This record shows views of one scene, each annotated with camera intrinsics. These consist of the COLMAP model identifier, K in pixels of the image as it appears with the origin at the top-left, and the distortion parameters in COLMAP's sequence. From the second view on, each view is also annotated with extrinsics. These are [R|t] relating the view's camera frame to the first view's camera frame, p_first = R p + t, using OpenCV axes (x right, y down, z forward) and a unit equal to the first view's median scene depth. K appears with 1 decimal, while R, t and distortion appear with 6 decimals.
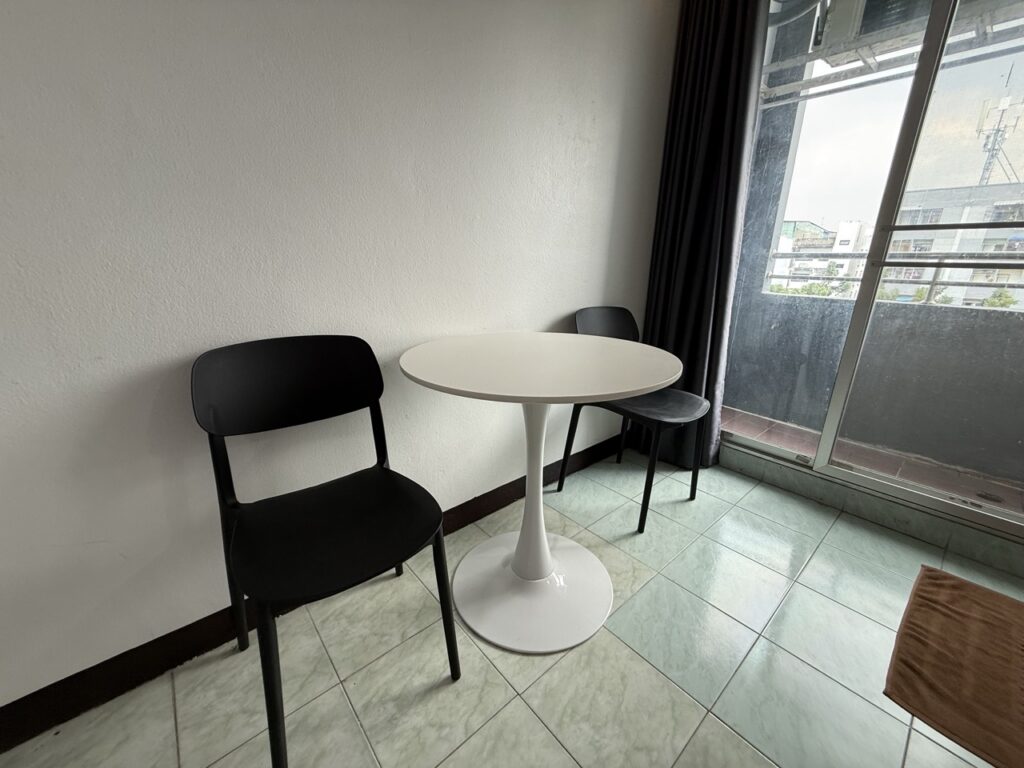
lens RADIAL K [[419.7, 0, 512.0], [0, 419.7, 384.0], [0, 0, 1]] dist [0.000018, -0.000063]
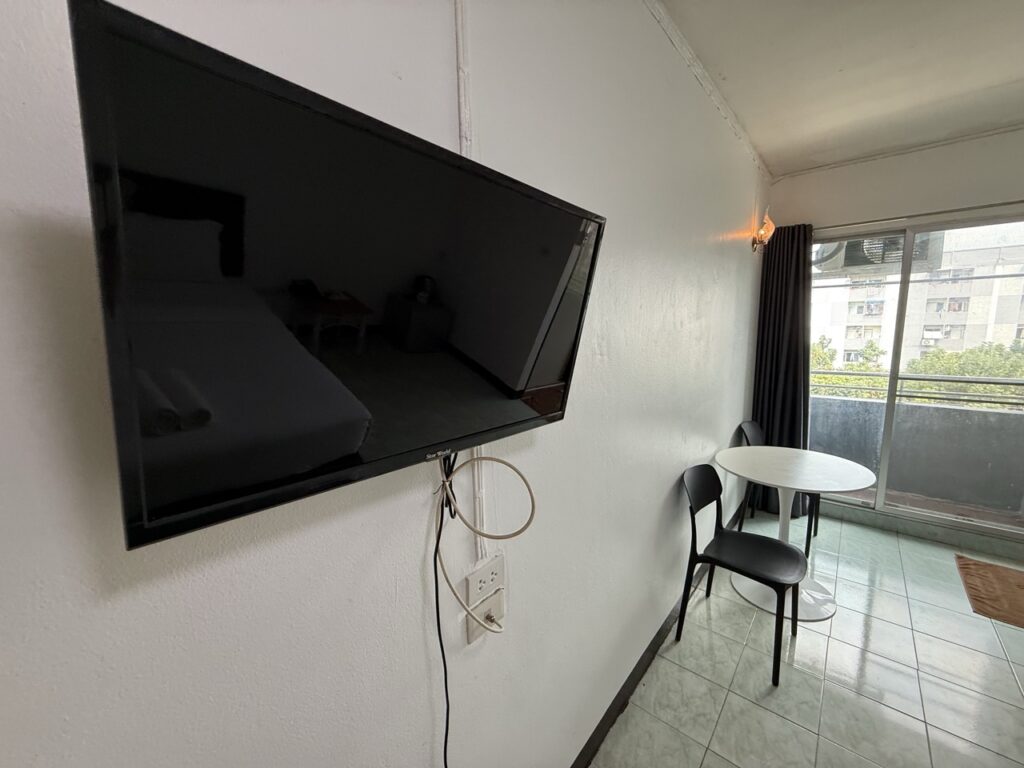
lens RADIAL K [[408.9, 0, 511.7], [0, 408.9, 388.5], [0, 0, 1]] dist [-0.005161, -0.000375]
pose [[0.988709, -0.058067, 0.138138, -0.974578], [0.077043, 0.987674, -0.136254, -0.176040], [-0.128523, 0.145358, 0.980996, -0.522425]]
